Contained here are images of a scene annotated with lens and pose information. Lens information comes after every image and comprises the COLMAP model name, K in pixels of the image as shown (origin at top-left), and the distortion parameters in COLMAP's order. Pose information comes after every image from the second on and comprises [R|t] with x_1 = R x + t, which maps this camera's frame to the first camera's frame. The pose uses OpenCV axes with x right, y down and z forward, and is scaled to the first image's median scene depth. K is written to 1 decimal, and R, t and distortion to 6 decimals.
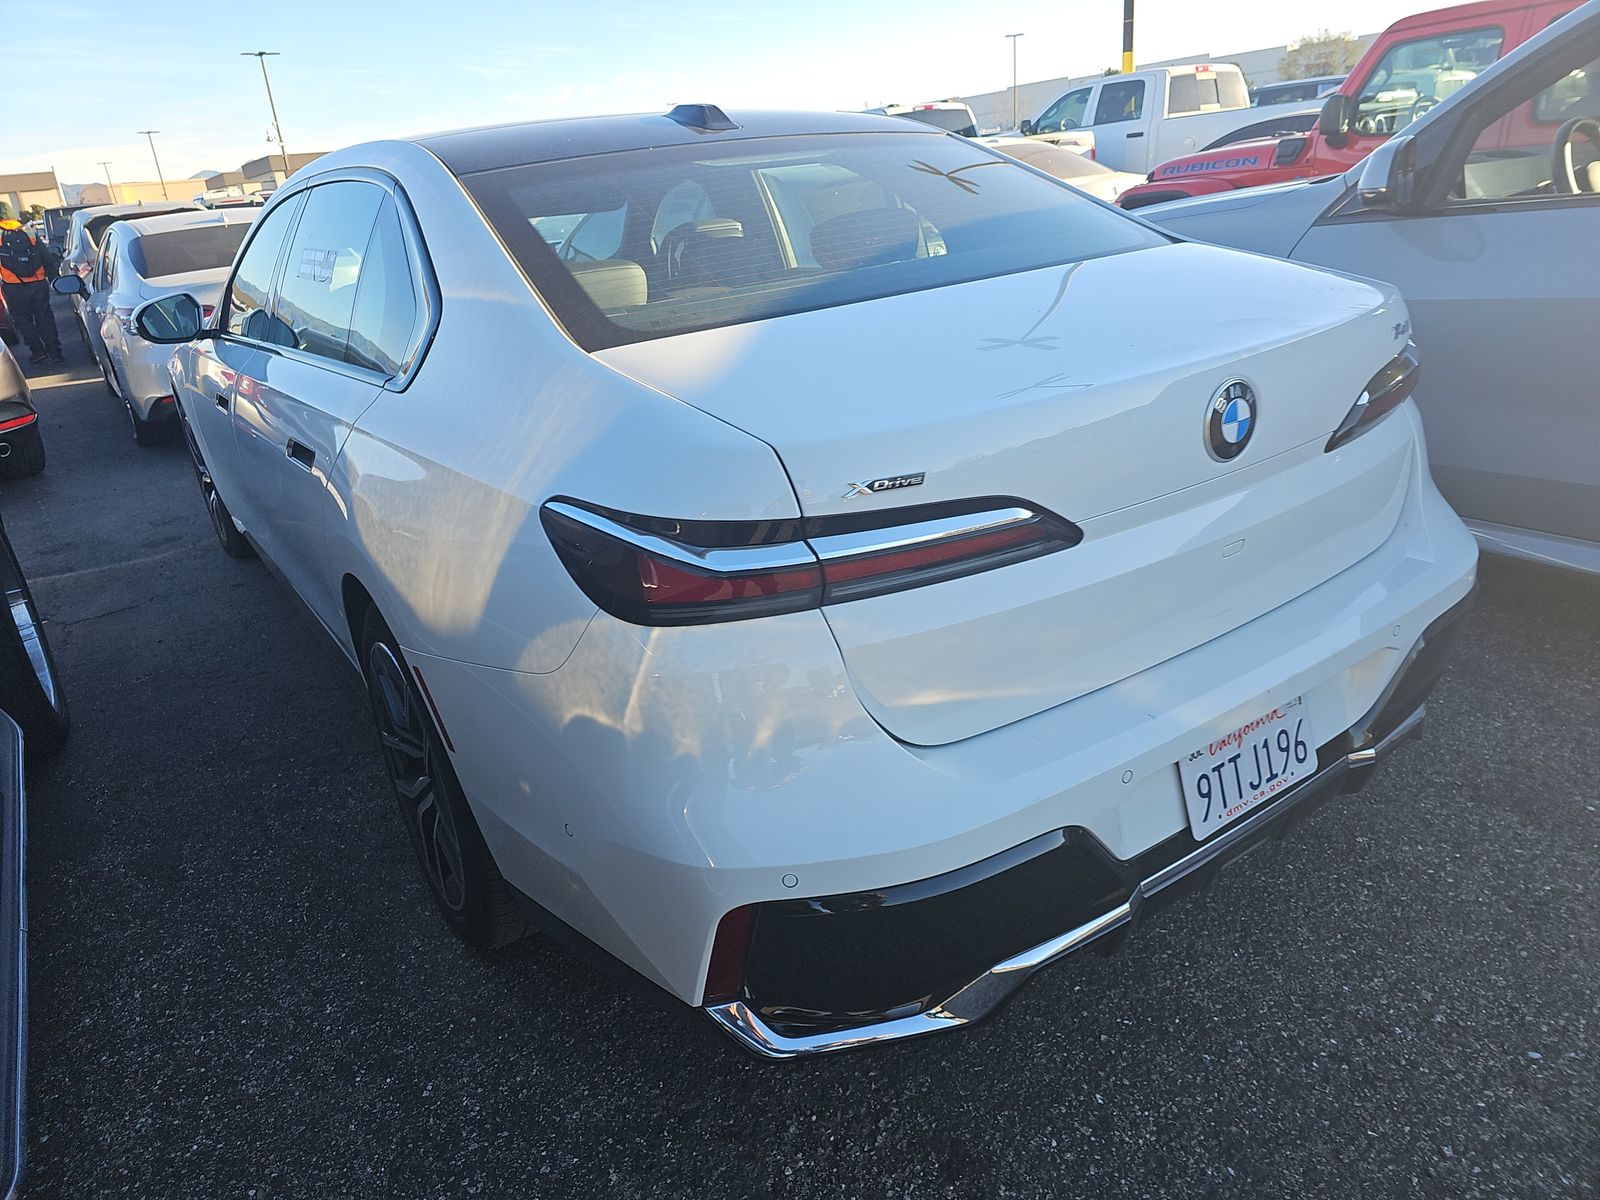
lens RADIAL K [[1080.5, 0, 797.7], [0, 1080.5, 573.2], [0, 0, 1]] dist [0.078165, -0.091178]
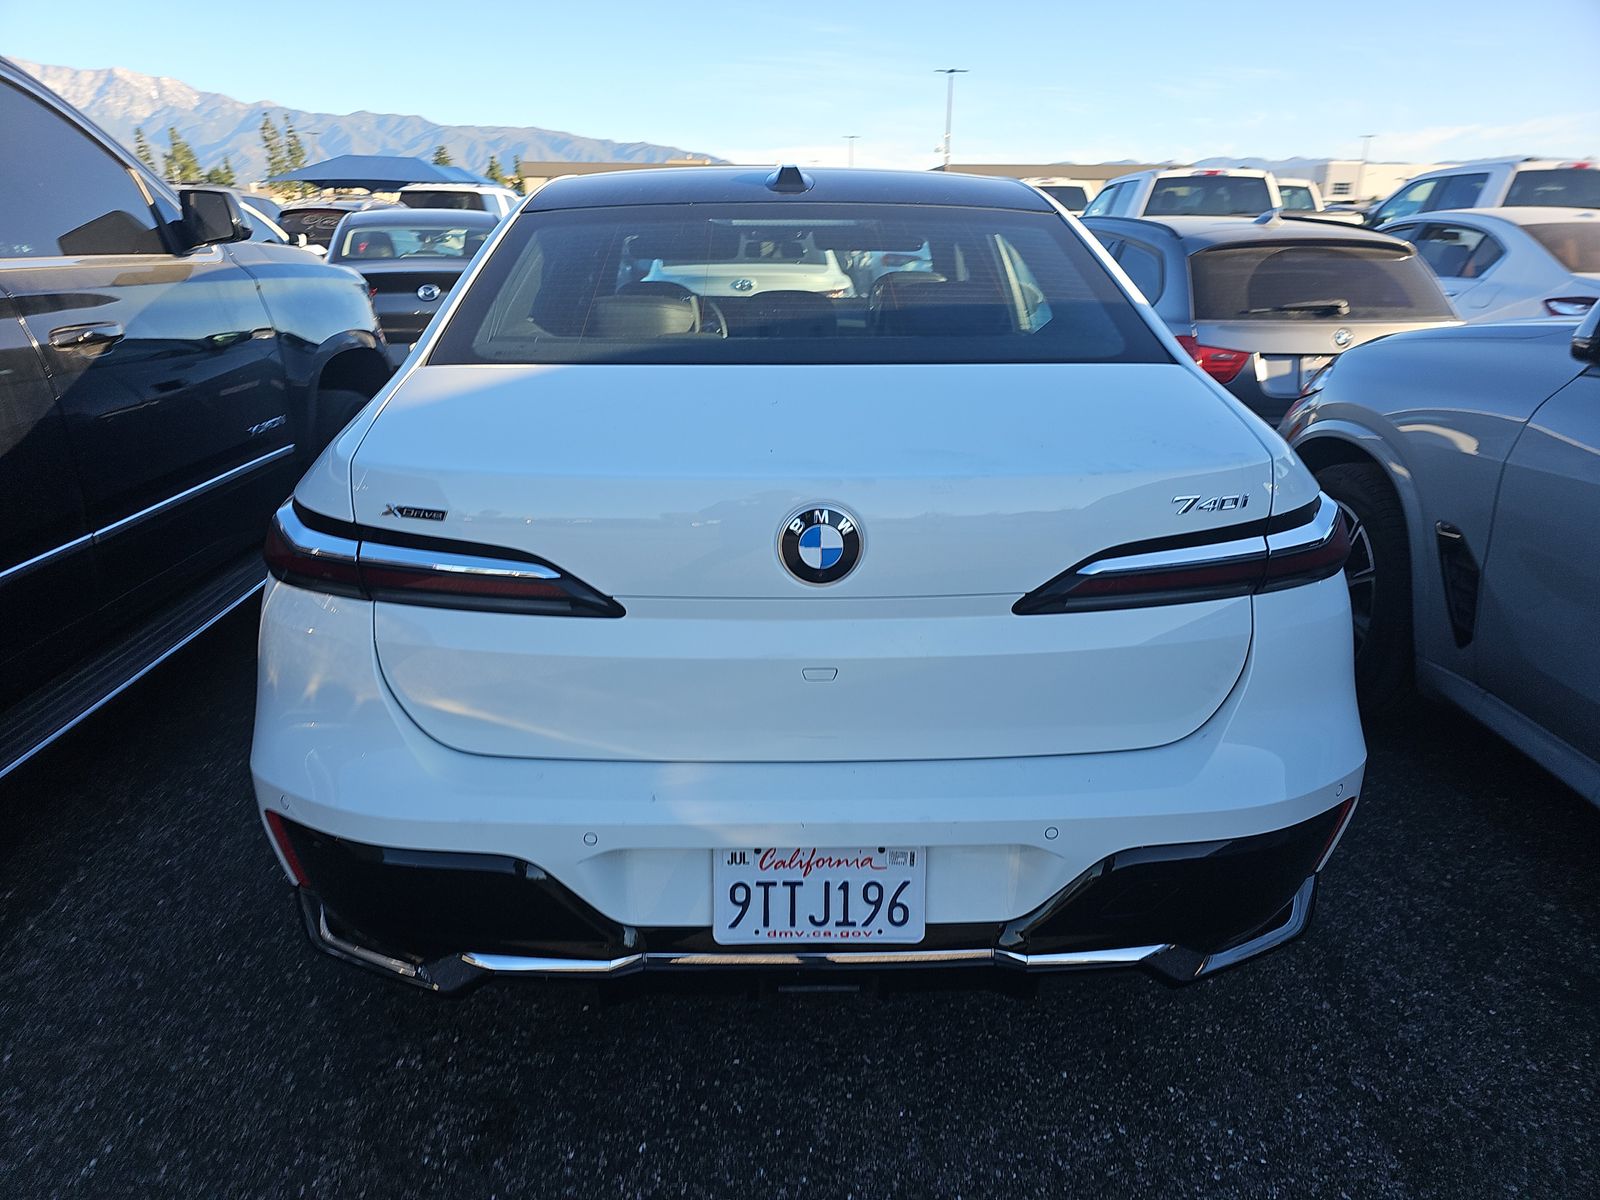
lens RADIAL K [[1074.9, 0, 788.7], [0, 1074.9, 600.8], [0, 0, 1]] dist [0.057742, -0.057135]
pose [[0.828512, 0.268556, -0.491371, 0.809156], [-0.262839, 0.961329, 0.082228, -0.154477], [0.494452, 0.061024, 0.867060, 0.145443]]
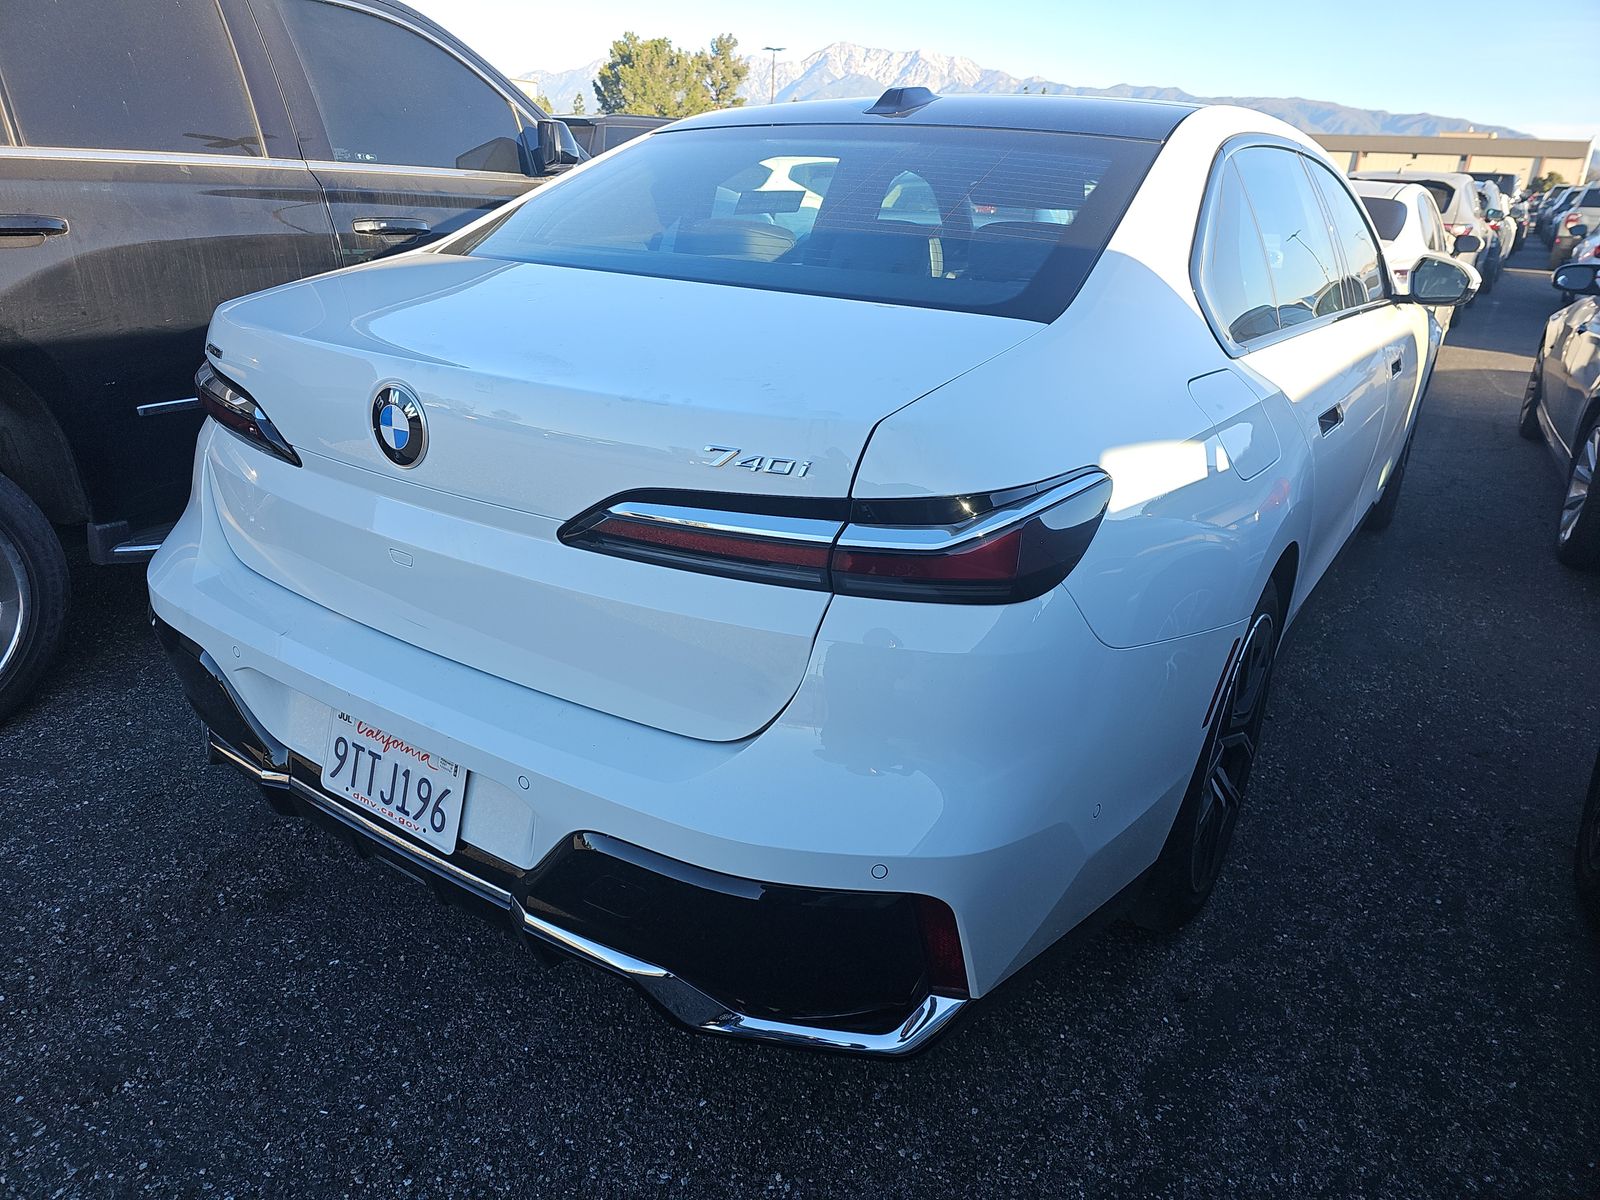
lens RADIAL K [[1080.5, 0, 797.7], [0, 1080.5, 573.2], [0, 0, 1]] dist [0.078165, -0.091178]
pose [[0.348524, 0.415096, -0.840373, 1.319728], [-0.391201, 0.879184, 0.272026, -0.406625], [0.851759, 0.233947, 0.468802, 0.826935]]
